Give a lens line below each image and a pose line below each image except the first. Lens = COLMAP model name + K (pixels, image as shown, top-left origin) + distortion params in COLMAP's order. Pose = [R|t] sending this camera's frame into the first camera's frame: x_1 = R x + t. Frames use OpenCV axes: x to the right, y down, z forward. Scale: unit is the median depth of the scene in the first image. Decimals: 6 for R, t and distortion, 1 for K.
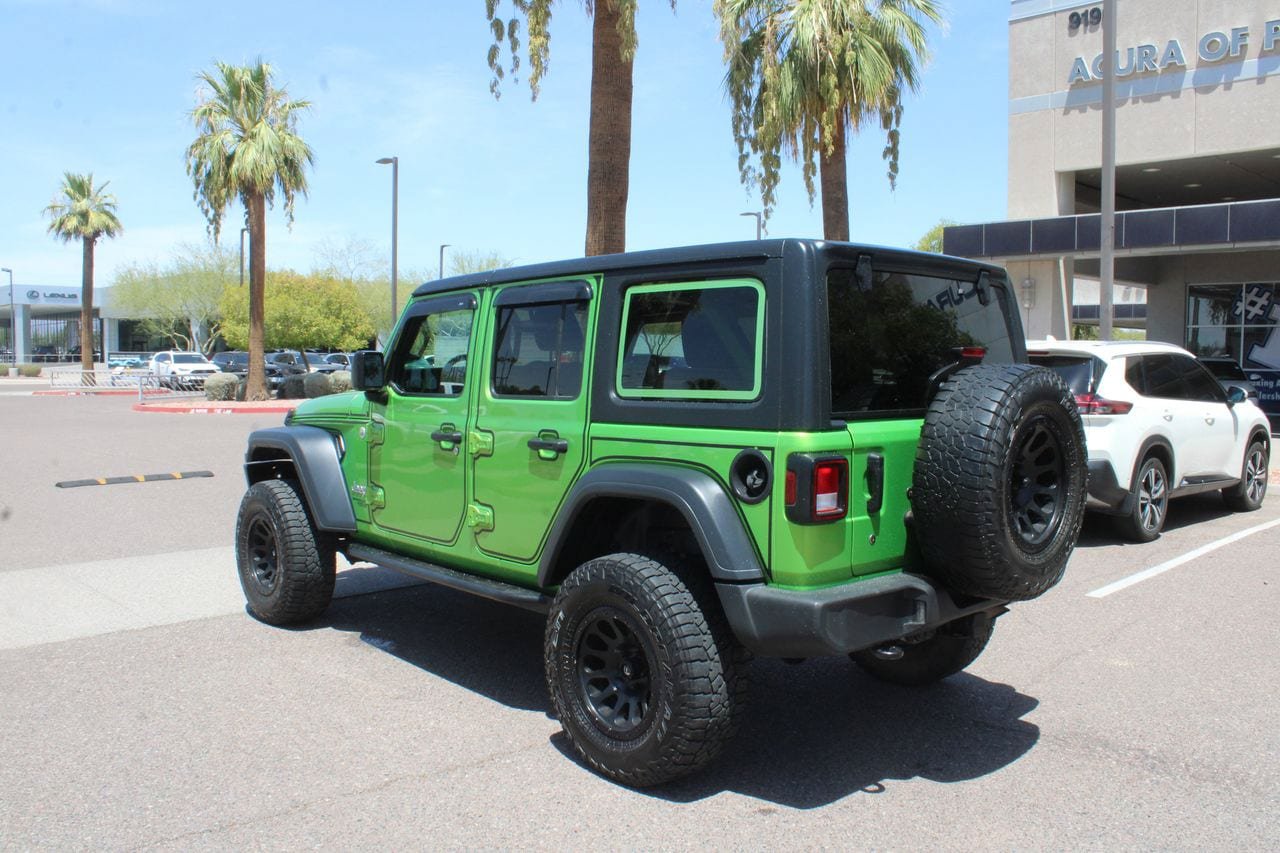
lens RADIAL K [[1079.7, 0, 649.5], [0, 1079.7, 427.2], [0, 0, 1]] dist [-0.163884, 0.143320]
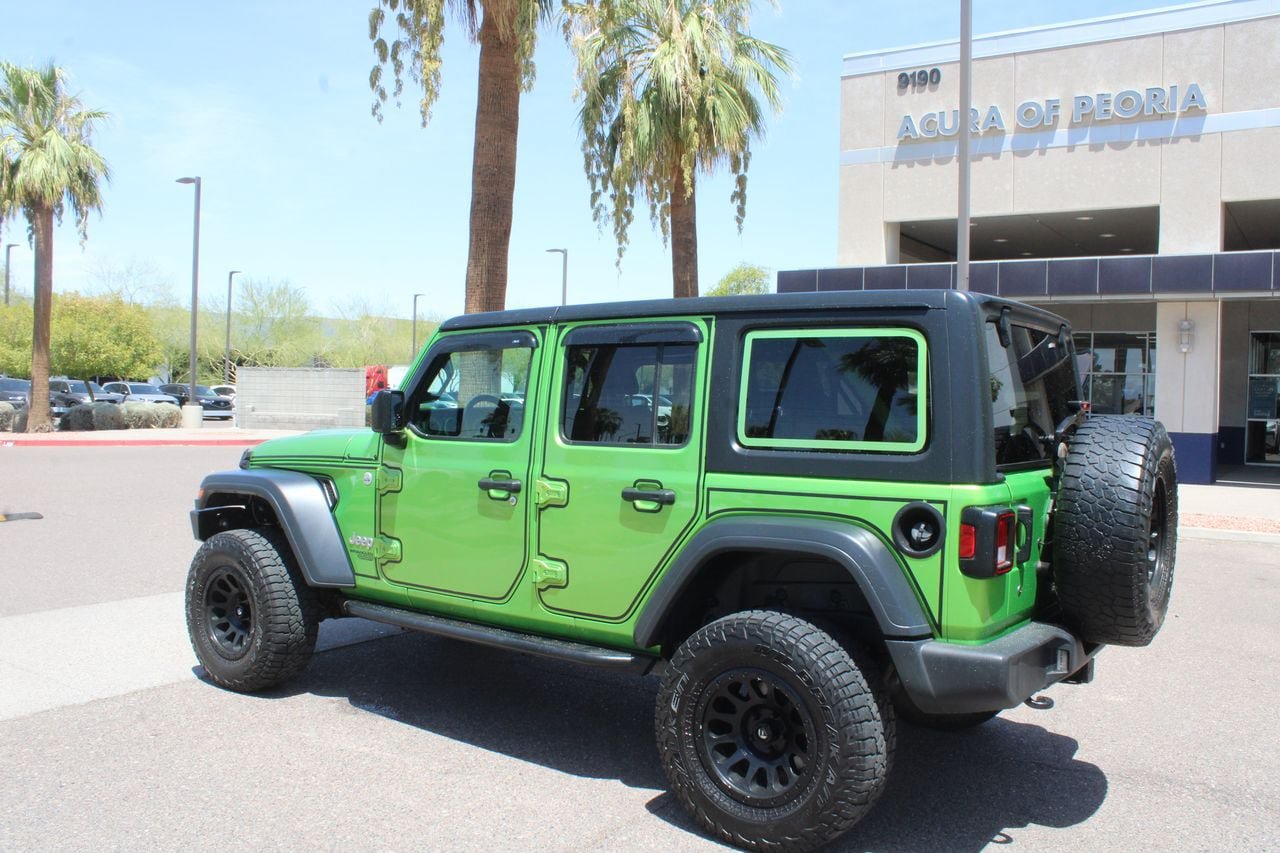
lens RADIAL K [[1079.7, 0, 649.5], [0, 1079.7, 427.2], [0, 0, 1]] dist [-0.163884, 0.143320]
pose [[0.978158, 0.011286, 0.207555, -0.097765], [-0.004427, 0.999429, -0.033483, -0.004014], [-0.207815, 0.031833, 0.977650, 0.026726]]
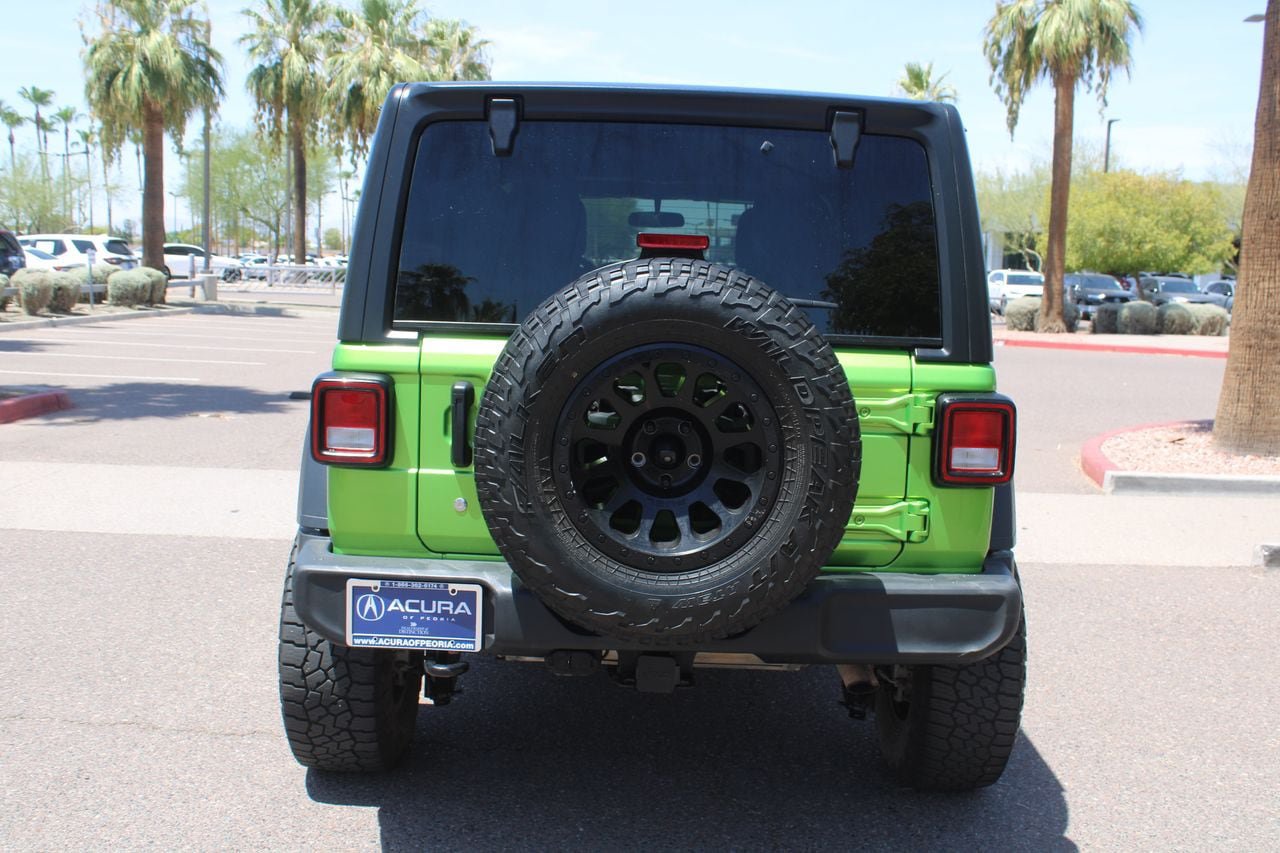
lens RADIAL K [[1318.3, 0, 640.0], [0, 1318.3, 426.5], [0, 0, 1]] dist [-0.012851, -0.011989]
pose [[0.705744, 0.106814, -0.700369, 0.298273], [-0.078182, 0.994273, 0.072856, -0.006547], [0.704140, 0.003339, 0.710054, 0.154316]]
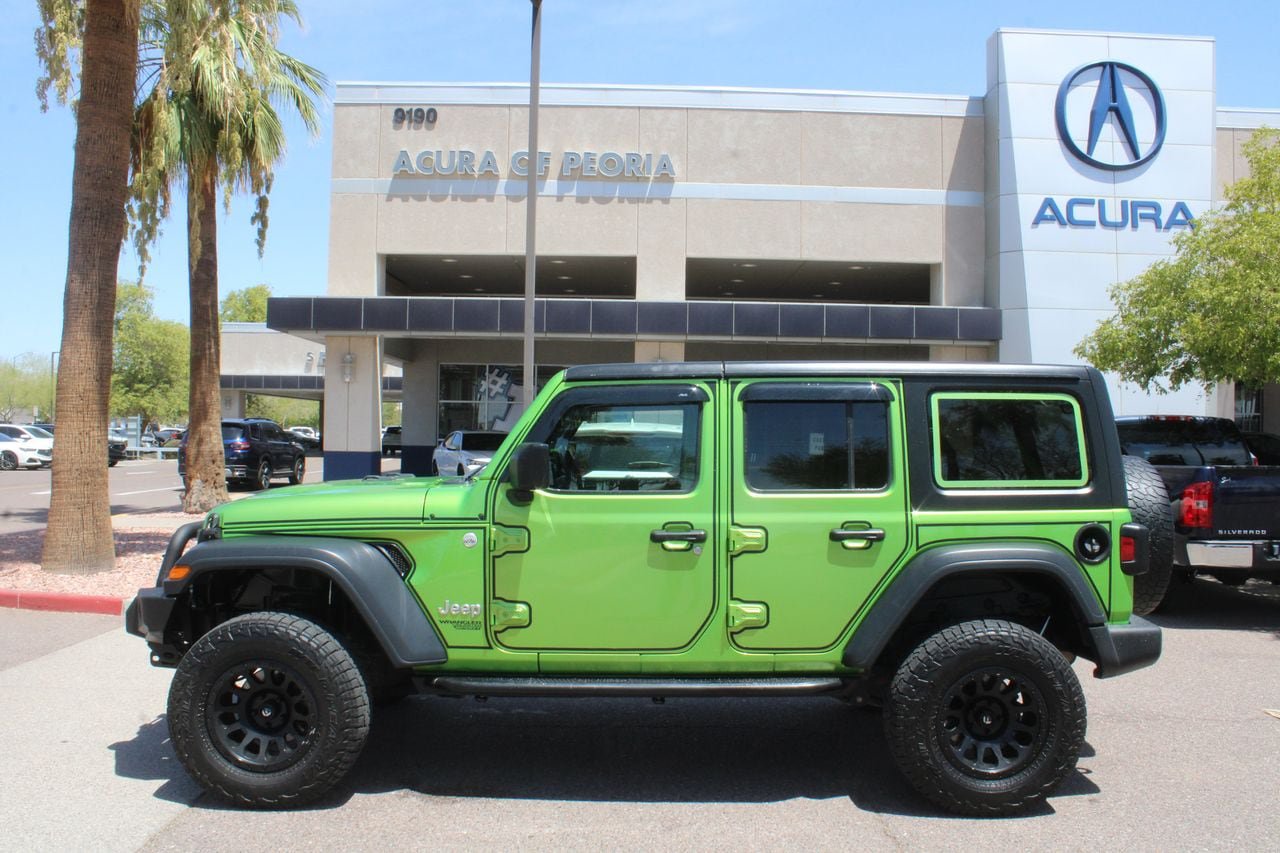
lens RADIAL K [[1081.0, 0, 654.7], [0, 1081.0, 422.6], [0, 0, 1]] dist [-0.161078, 0.143501]
pose [[0.673722, 0.011145, 0.738901, -0.344548], [0.038667, 0.997985, -0.050309, -0.016676], [-0.737972, 0.062466, 0.671934, 0.144705]]
